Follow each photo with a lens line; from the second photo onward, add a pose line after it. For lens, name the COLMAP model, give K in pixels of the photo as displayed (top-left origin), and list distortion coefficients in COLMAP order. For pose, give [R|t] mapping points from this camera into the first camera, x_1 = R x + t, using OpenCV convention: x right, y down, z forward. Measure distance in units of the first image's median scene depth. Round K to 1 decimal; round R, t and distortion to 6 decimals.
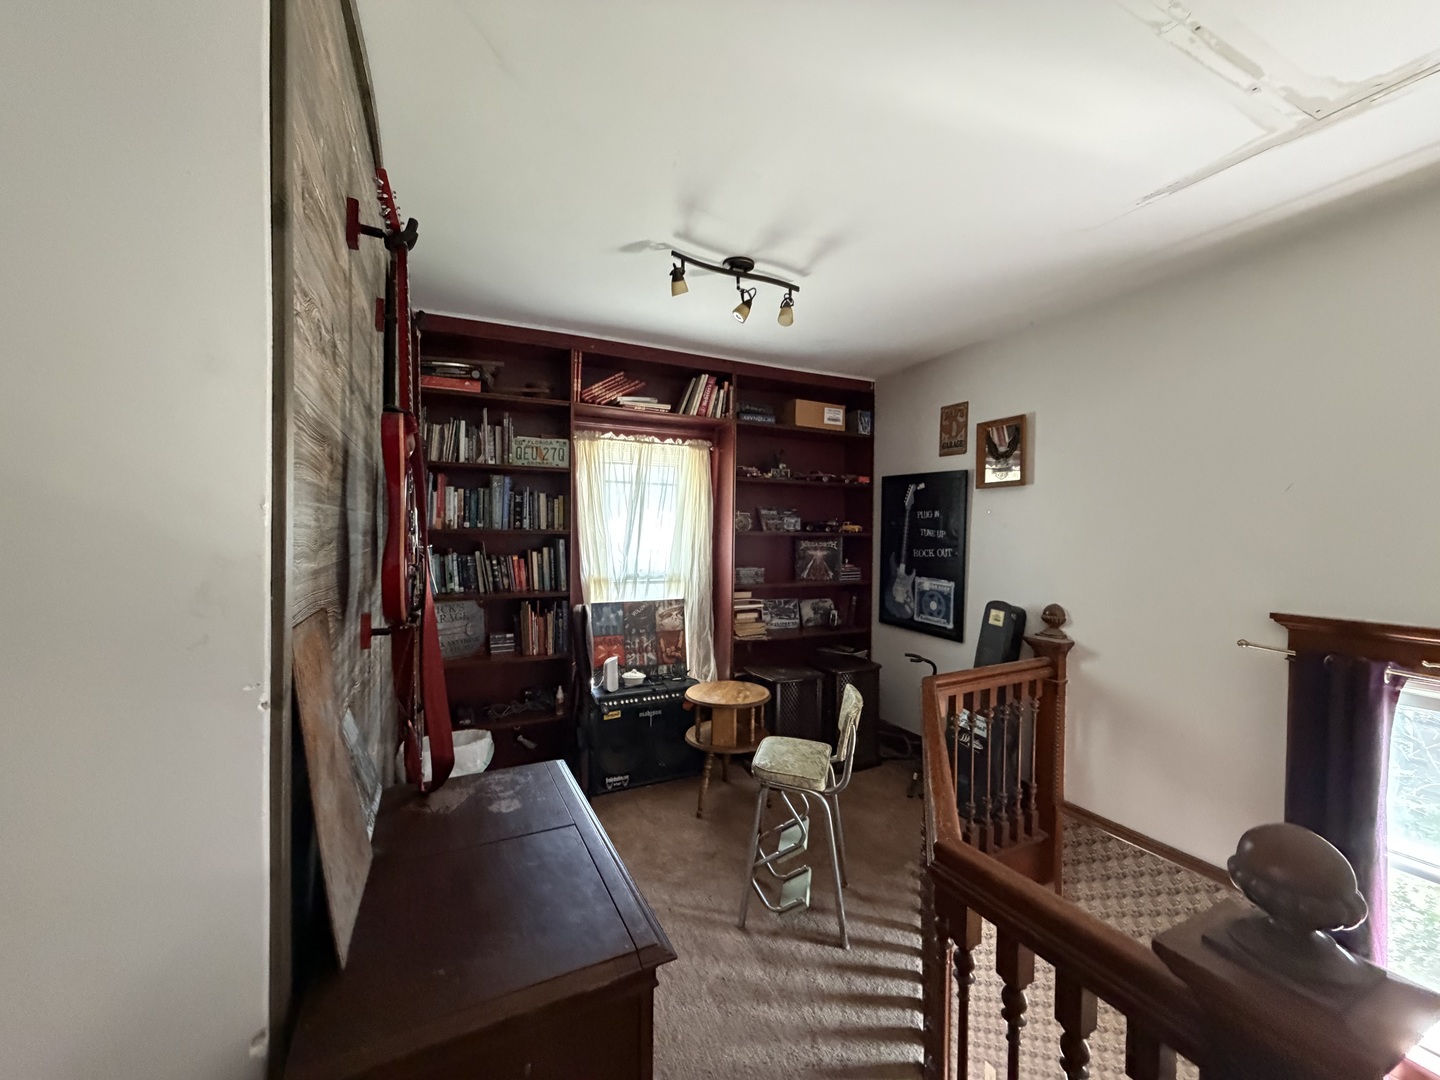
lens RADIAL K [[577.0, 0, 710.7], [0, 577.0, 541.3], [0, 0, 1]] dist [-0.000399, -0.000986]
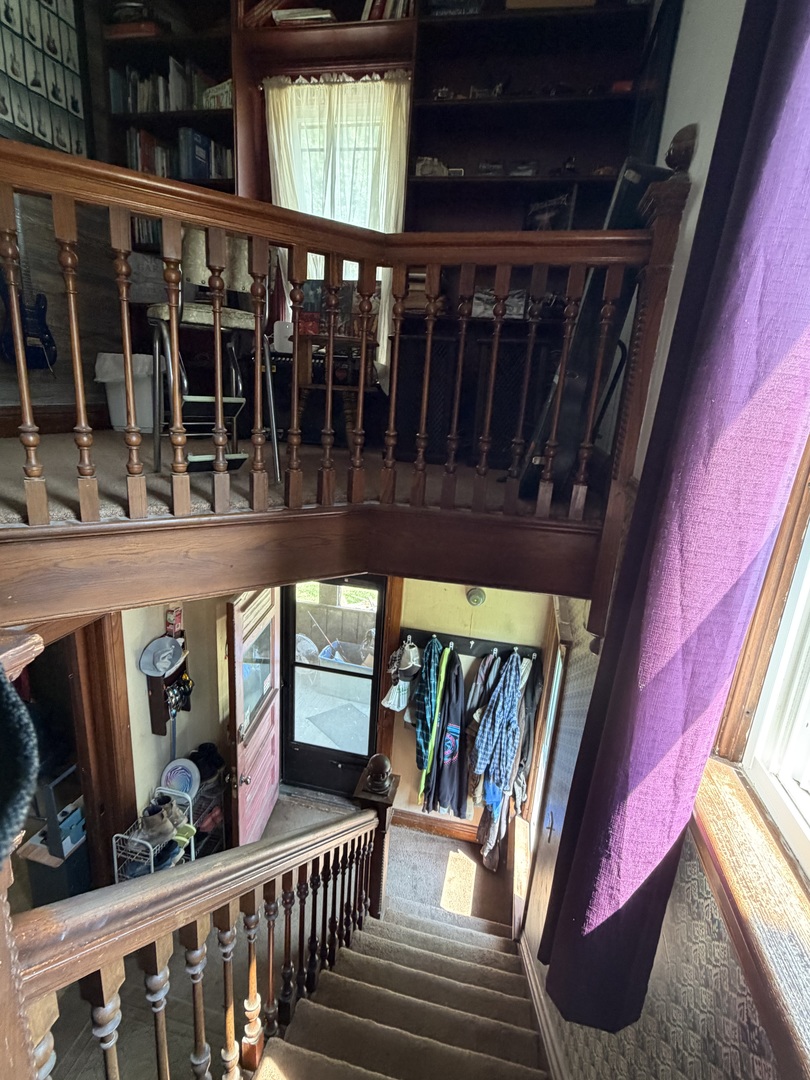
lens RADIAL K [[528.2, 0, 402.5], [0, 528.2, 539.8], [0, 0, 1]] dist [-0.001419, 0.000082]
pose [[0.784998, 0.211351, -0.582330, 0.714126], [-0.070542, 0.964385, 0.254921, 0.358944], [0.615468, -0.159034, 0.771950, 0.353261]]
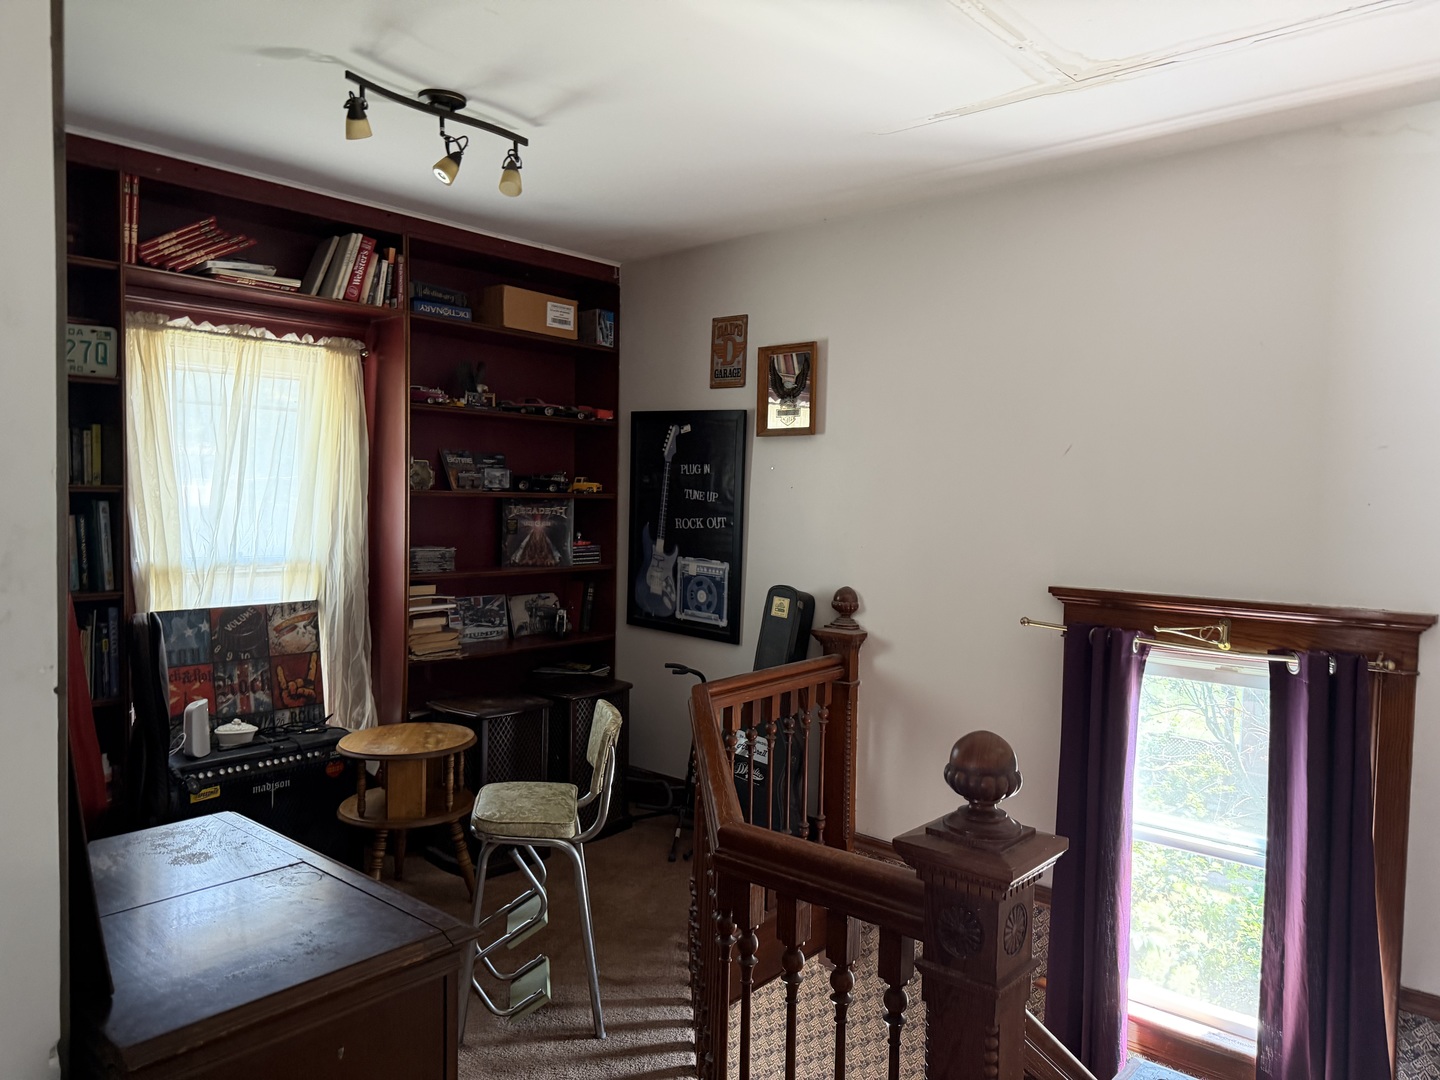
lens RADIAL K [[1022.7, 0, 723.4], [0, 1022.7, 540.7], [0, 0, 1]] dist [0.007944, -0.007586]
pose [[0.920183, -0.009917, 0.391362, -0.092885], [-0.004161, 0.999375, 0.035108, -0.002679], [-0.391466, -0.033934, 0.919567, -0.191335]]
